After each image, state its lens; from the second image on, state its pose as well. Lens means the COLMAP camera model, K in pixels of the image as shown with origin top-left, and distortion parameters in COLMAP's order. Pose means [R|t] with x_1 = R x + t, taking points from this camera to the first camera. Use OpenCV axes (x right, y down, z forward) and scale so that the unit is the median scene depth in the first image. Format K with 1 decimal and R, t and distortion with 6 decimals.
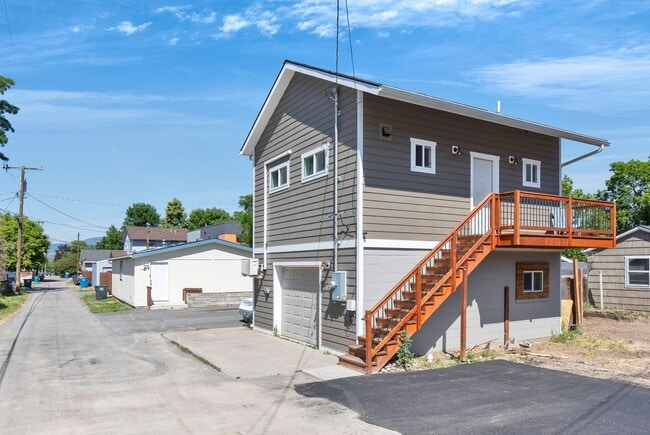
lens RADIAL K [[472.3, 0, 322.2], [0, 472.3, 262.1], [0, 0, 1]] dist [0.003596, -0.008170]
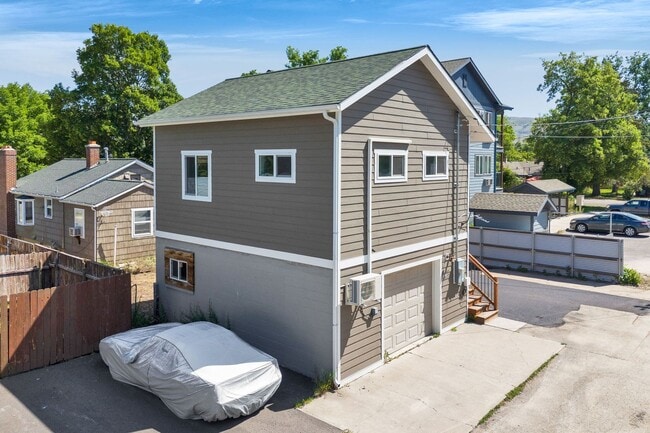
lens RADIAL K [[520.3, 0, 312.1], [0, 520.3, 169.0], [0, 0, 1]] dist [0.038462, -0.033512]
pose [[-0.315889, -0.021067, 0.948562, -1.063587], [-0.009790, 0.999773, 0.018944, -0.222957], [-0.948746, -0.003303, -0.316023, 1.664956]]
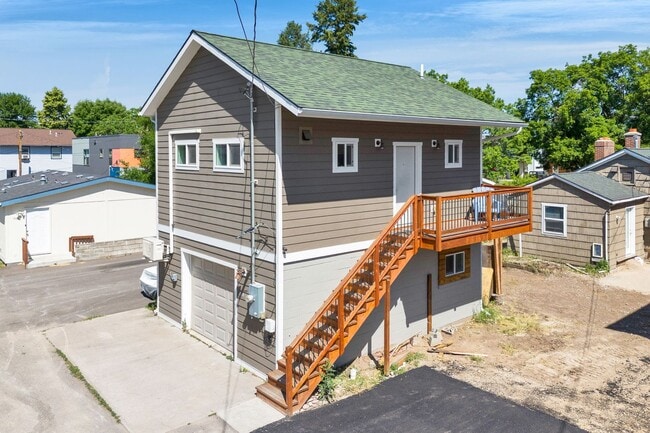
lens RADIAL K [[520.3, 0, 336.4], [0, 520.3, 154.5], [0, 0, 1]] dist [0.038462, -0.033512]
pose [[0.981793, -0.007732, 0.189797, -0.002363], [0.004939, 0.999872, 0.015185, -0.226870], [-0.189890, -0.013971, 0.981706, -0.022631]]
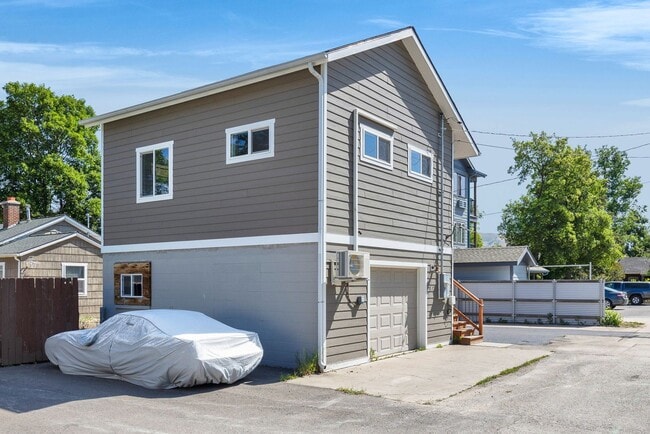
lens RADIAL K [[594.5, 0, 323.1], [0, 594.5, 280.6], [0, 0, 1]] dist [-0.005561, 0.000000]
pose [[-0.420877, 0.002825, 0.907113, -1.074770], [-0.008638, 0.999937, -0.007122, 0.046382], [-0.907077, -0.010833, -0.420826, 1.733491]]
